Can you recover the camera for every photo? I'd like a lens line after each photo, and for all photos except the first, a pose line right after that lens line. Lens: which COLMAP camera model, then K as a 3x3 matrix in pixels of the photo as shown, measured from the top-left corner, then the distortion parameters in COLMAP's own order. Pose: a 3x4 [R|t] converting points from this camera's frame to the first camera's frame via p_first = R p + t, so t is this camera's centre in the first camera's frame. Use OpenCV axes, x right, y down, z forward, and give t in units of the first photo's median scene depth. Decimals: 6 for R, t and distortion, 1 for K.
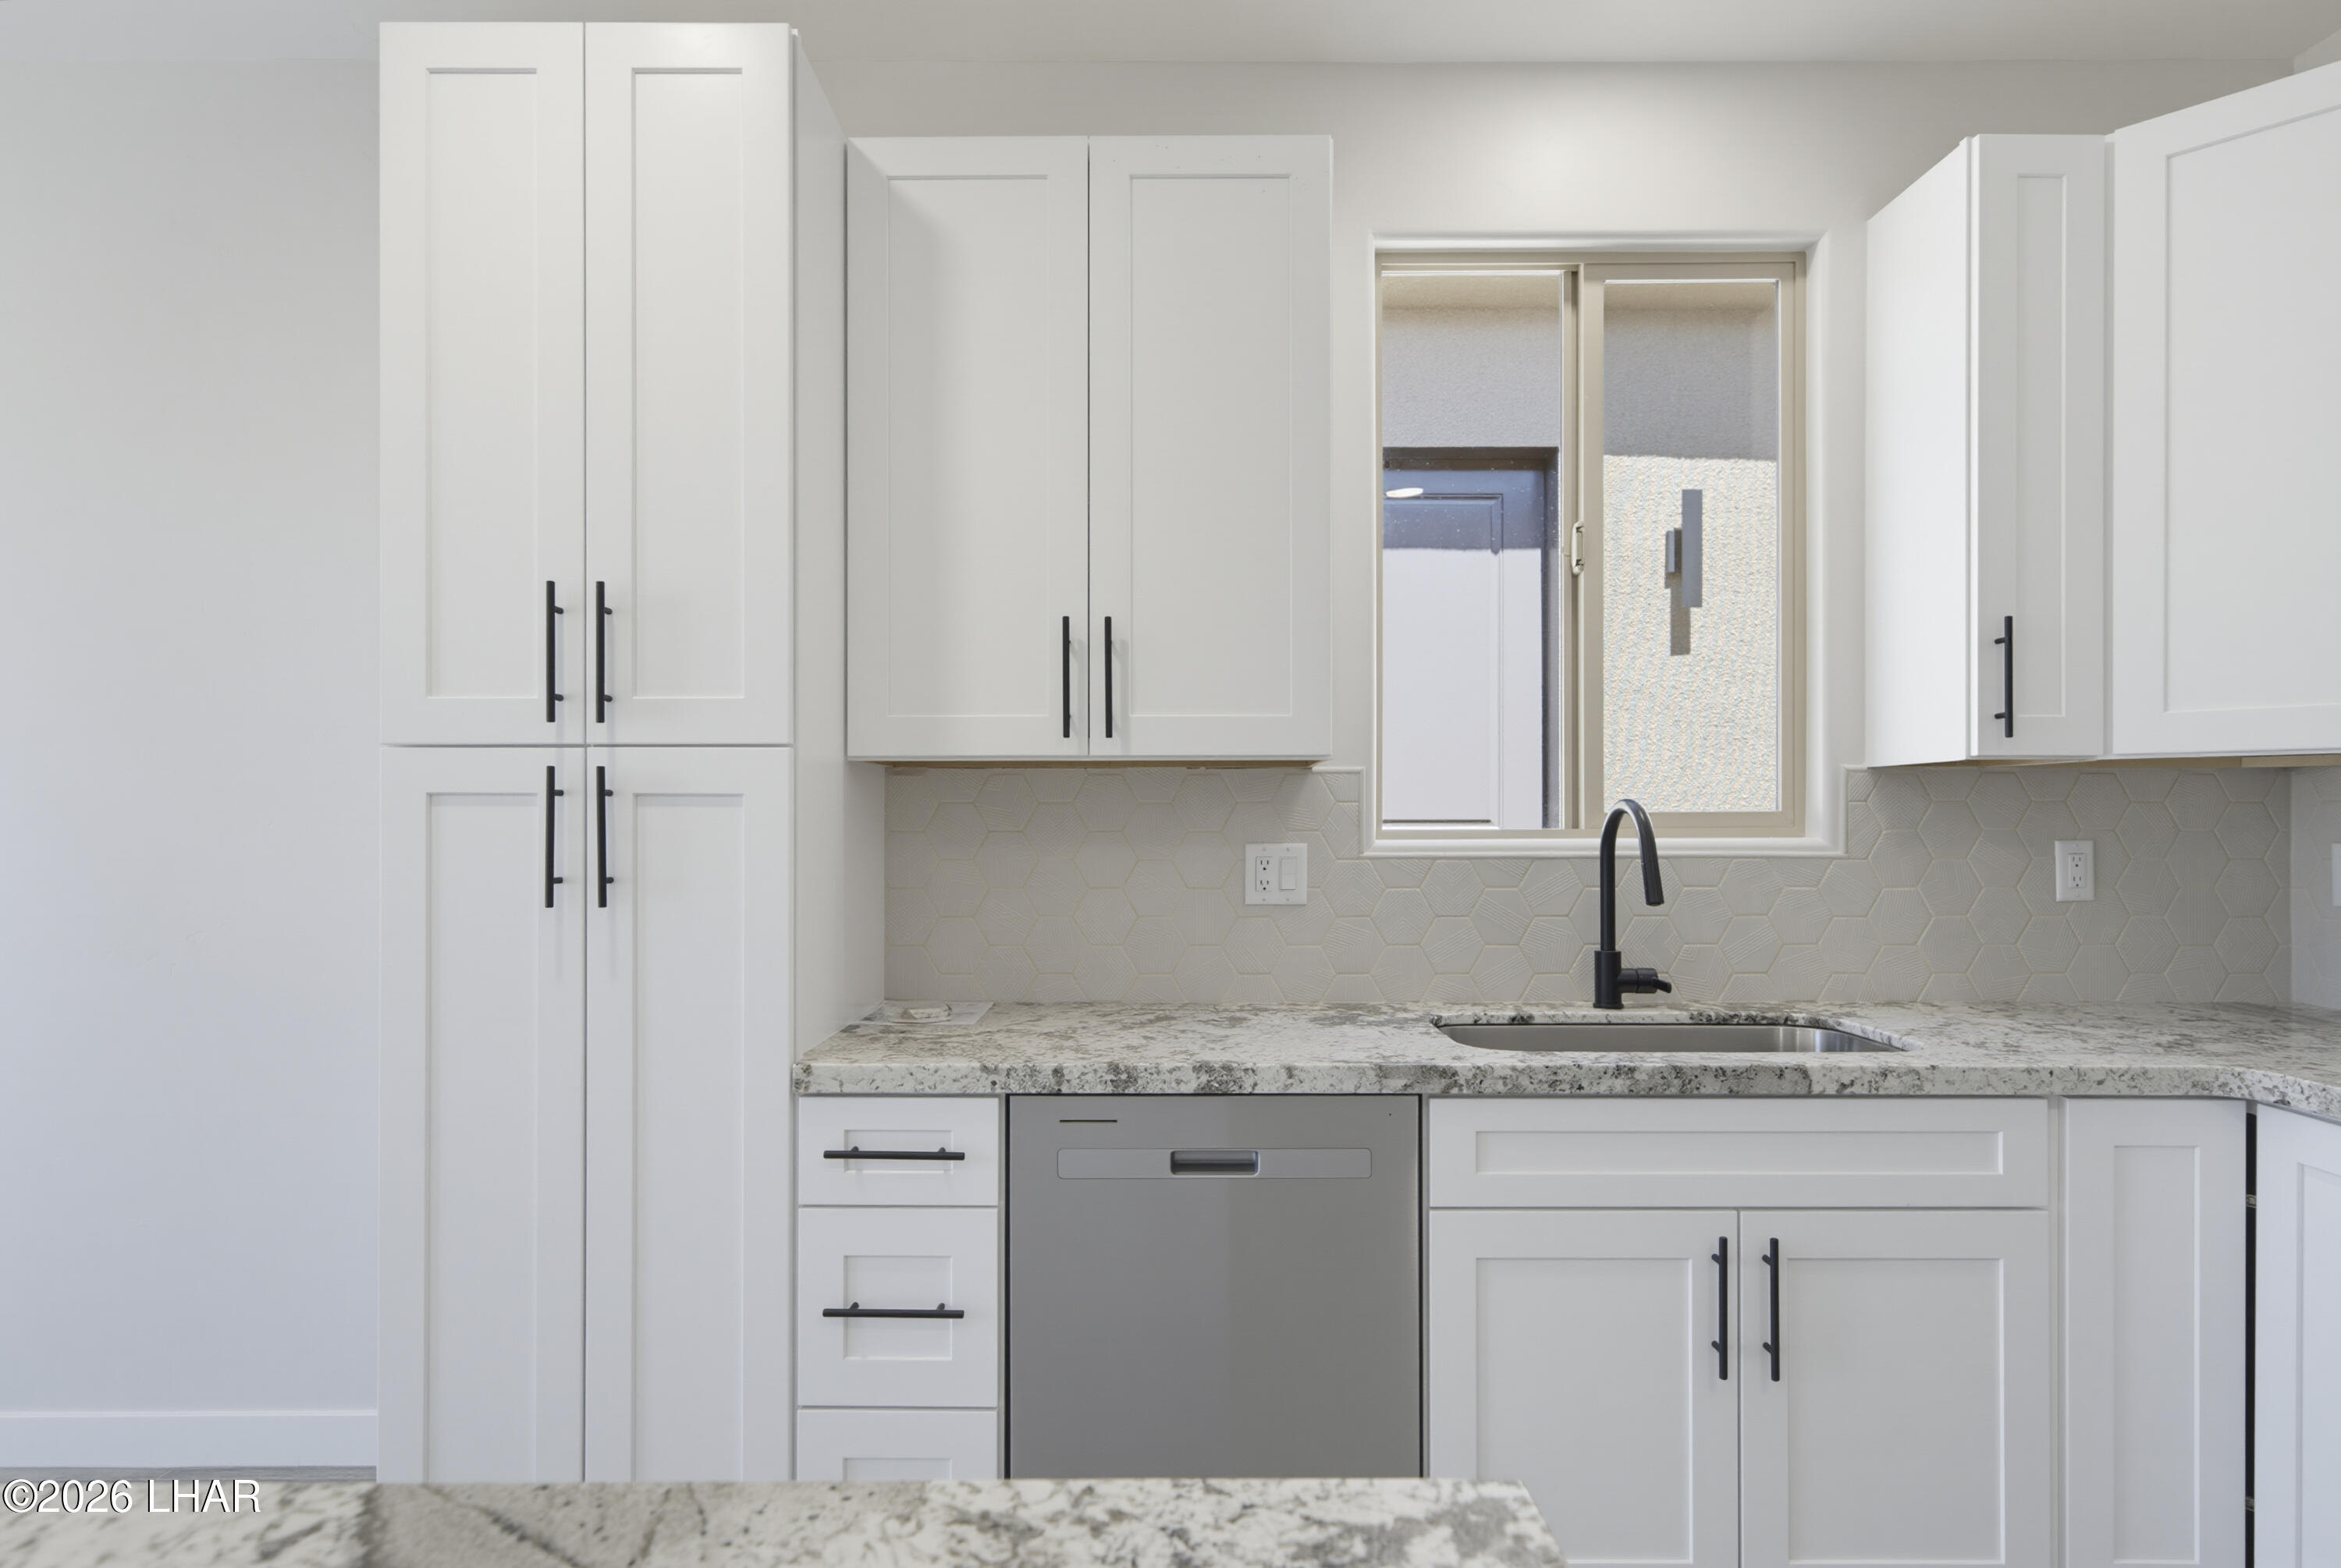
lens RADIAL K [[1262.0, 0, 1202.1], [0, 1262.0, 820.6], [0, 0, 1]] dist [0.003389, -0.001809]
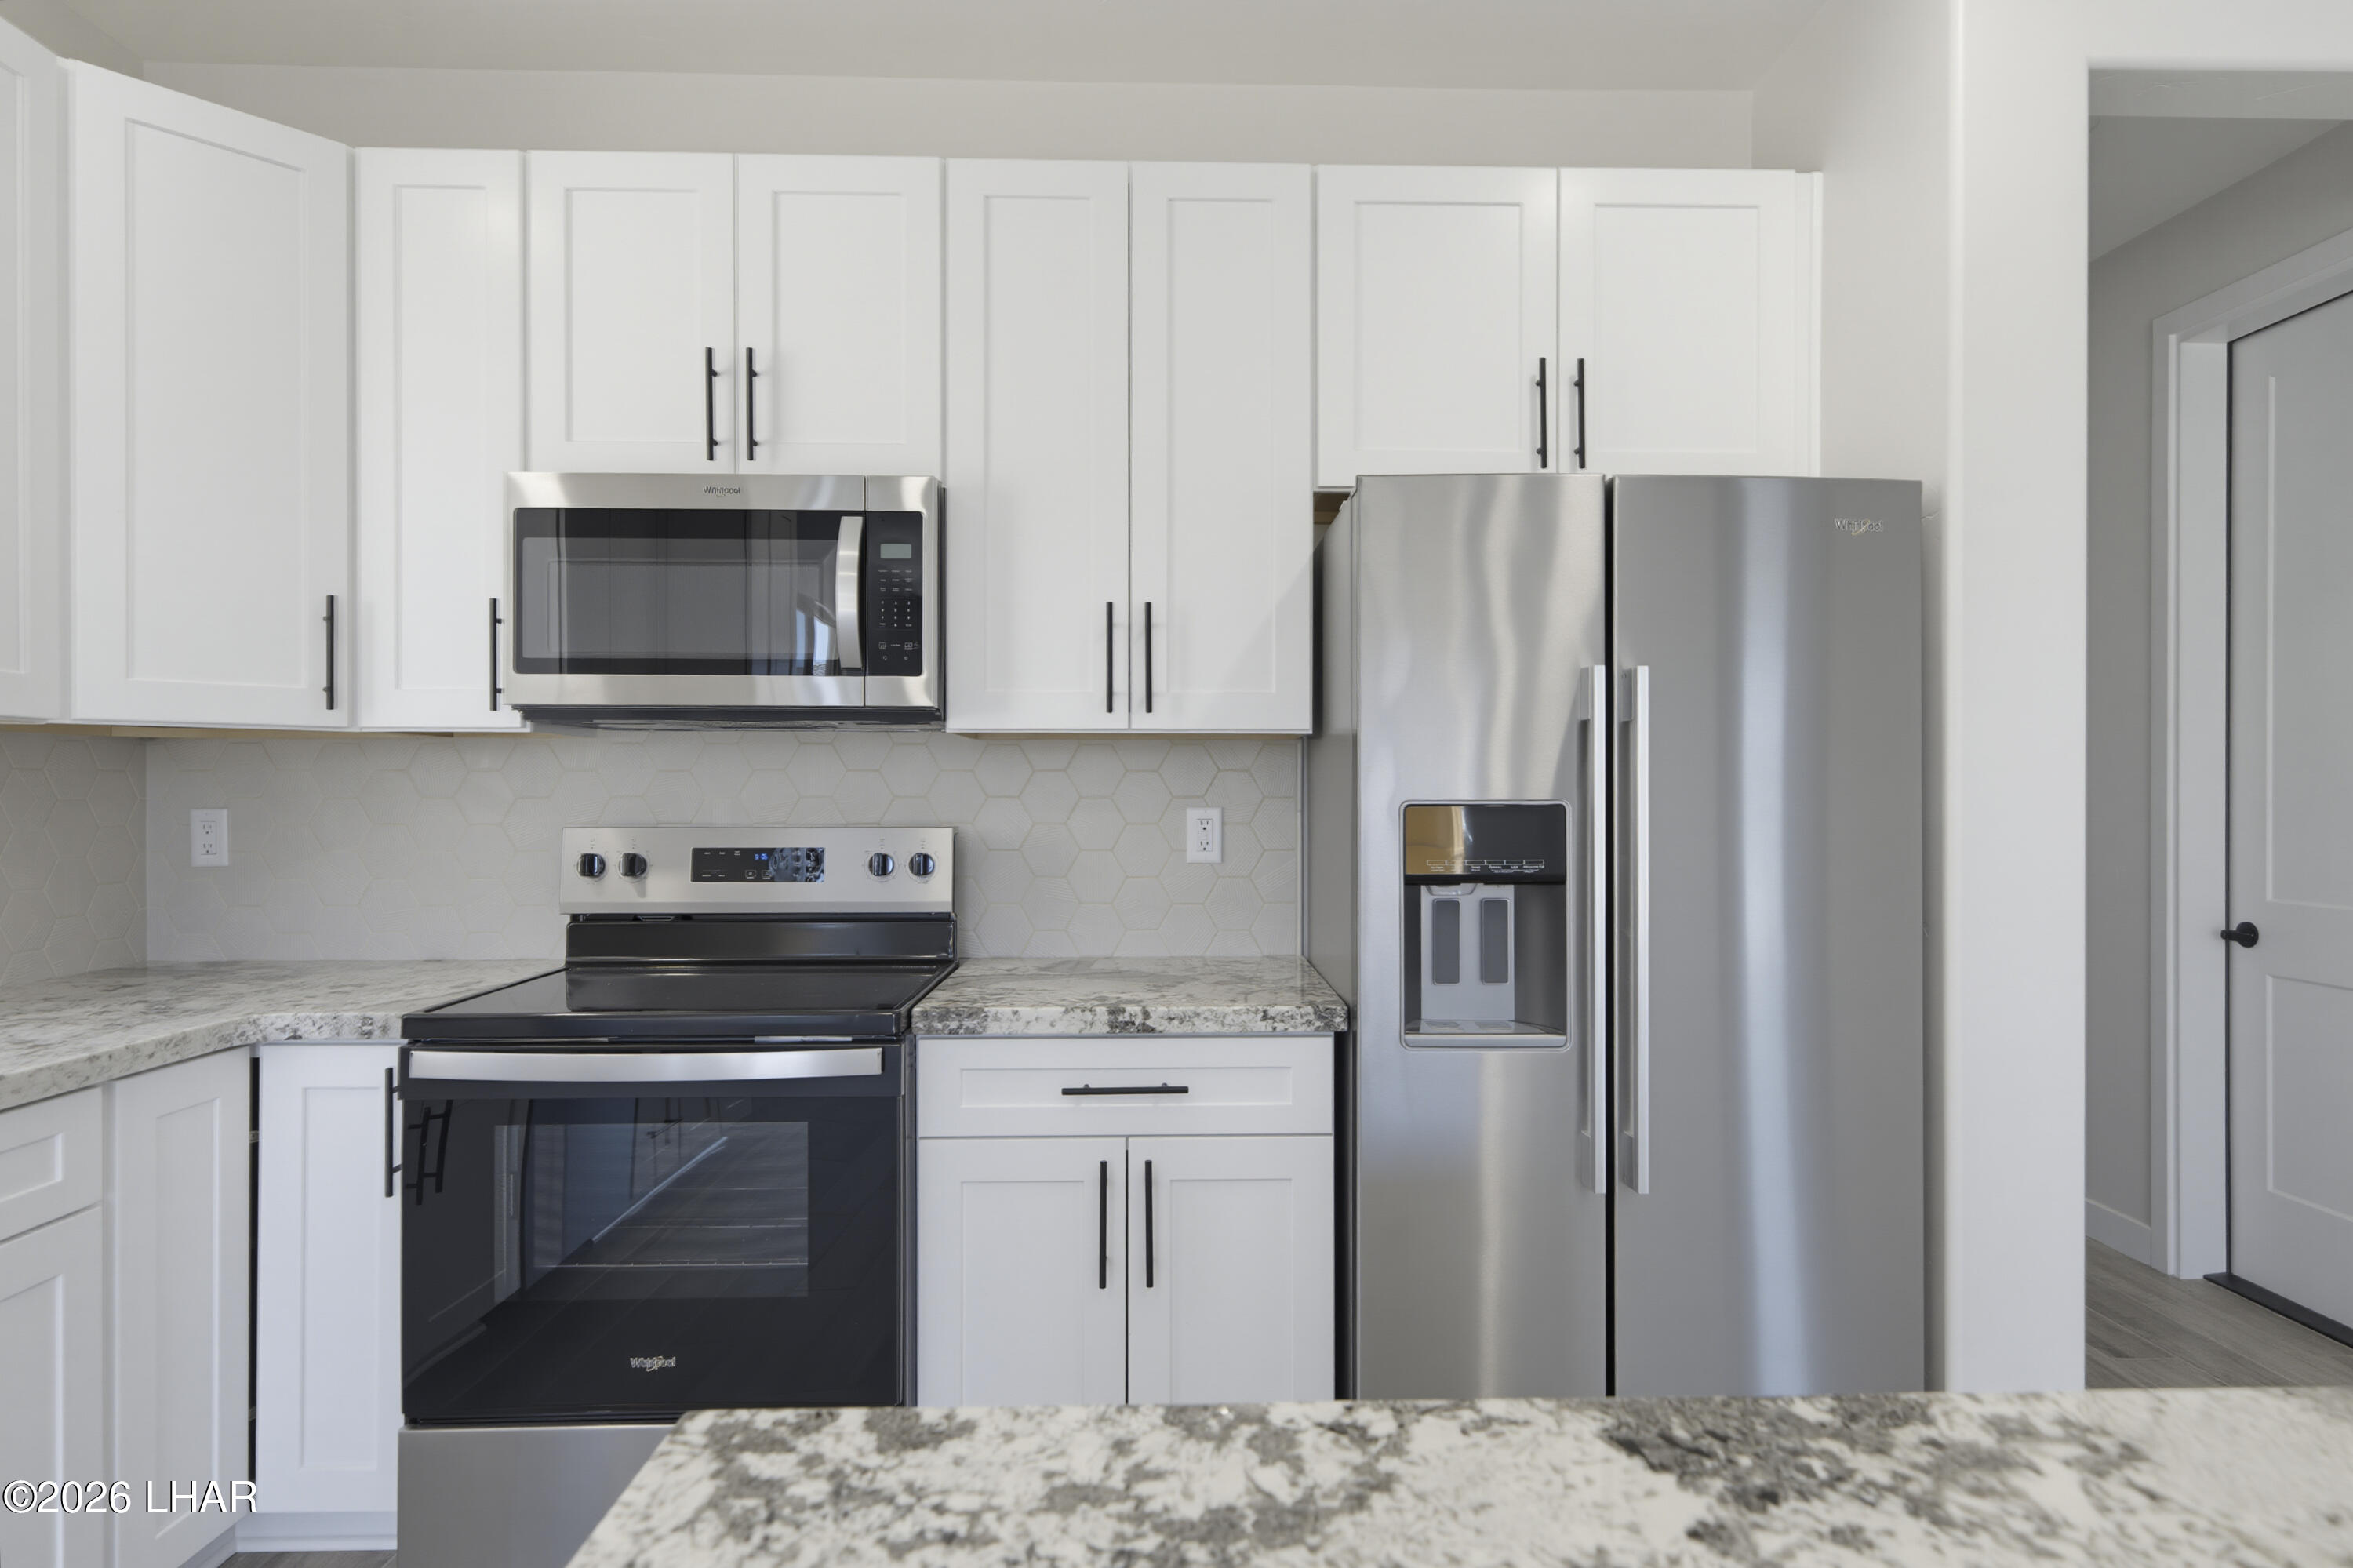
lens RADIAL K [[1268.7, 0, 1194.0], [0, 1268.7, 788.1], [0, 0, 1]] dist [0.003389, -0.001809]
pose [[-0.025152, 0.002120, 0.999681, -0.293342], [-0.000547, 0.999998, -0.002135, 0.001751], [-0.999683, -0.000601, -0.025151, 0.217039]]
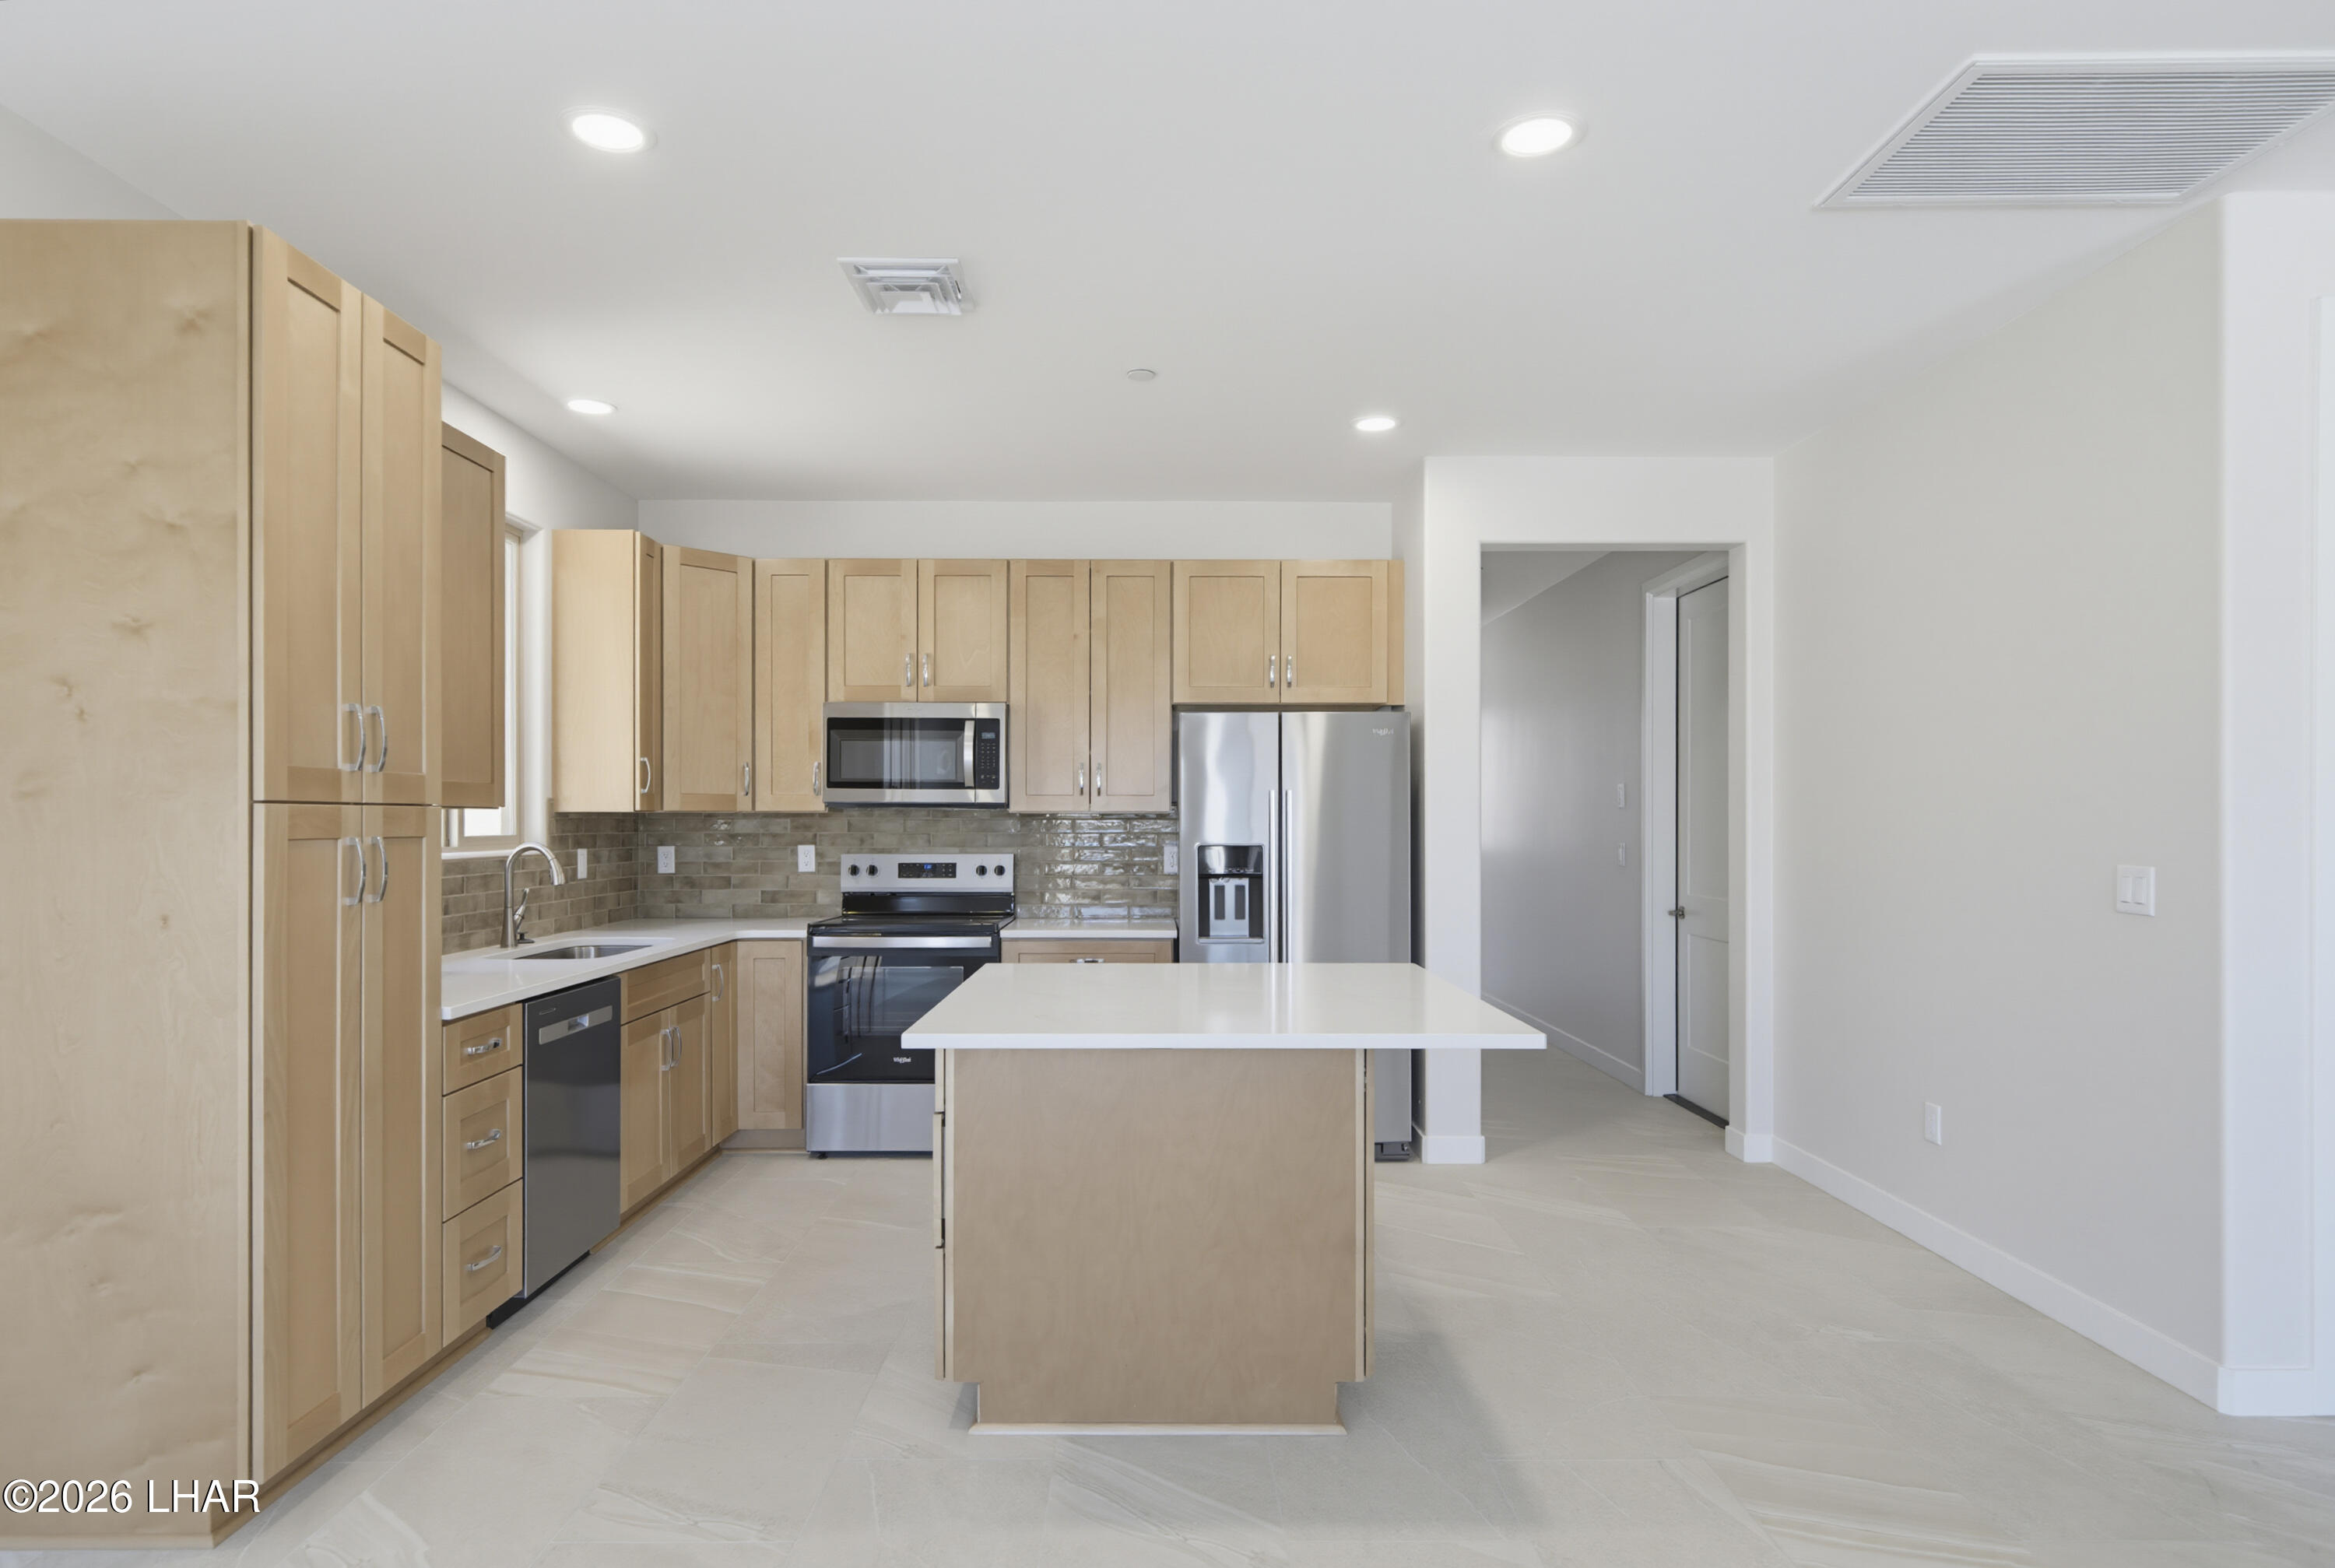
lens RADIAL K [[1258.8, 0, 1130.4], [0, 1258.8, 824.0], [0, 0, 1]] dist [0.003389, -0.001809]
pose [[0.008215, -0.001878, 0.999964, -1.903532], [-0.002208, 0.999996, 0.001896, -0.037045], [-0.999964, -0.002223, 0.008211, 0.134227]]
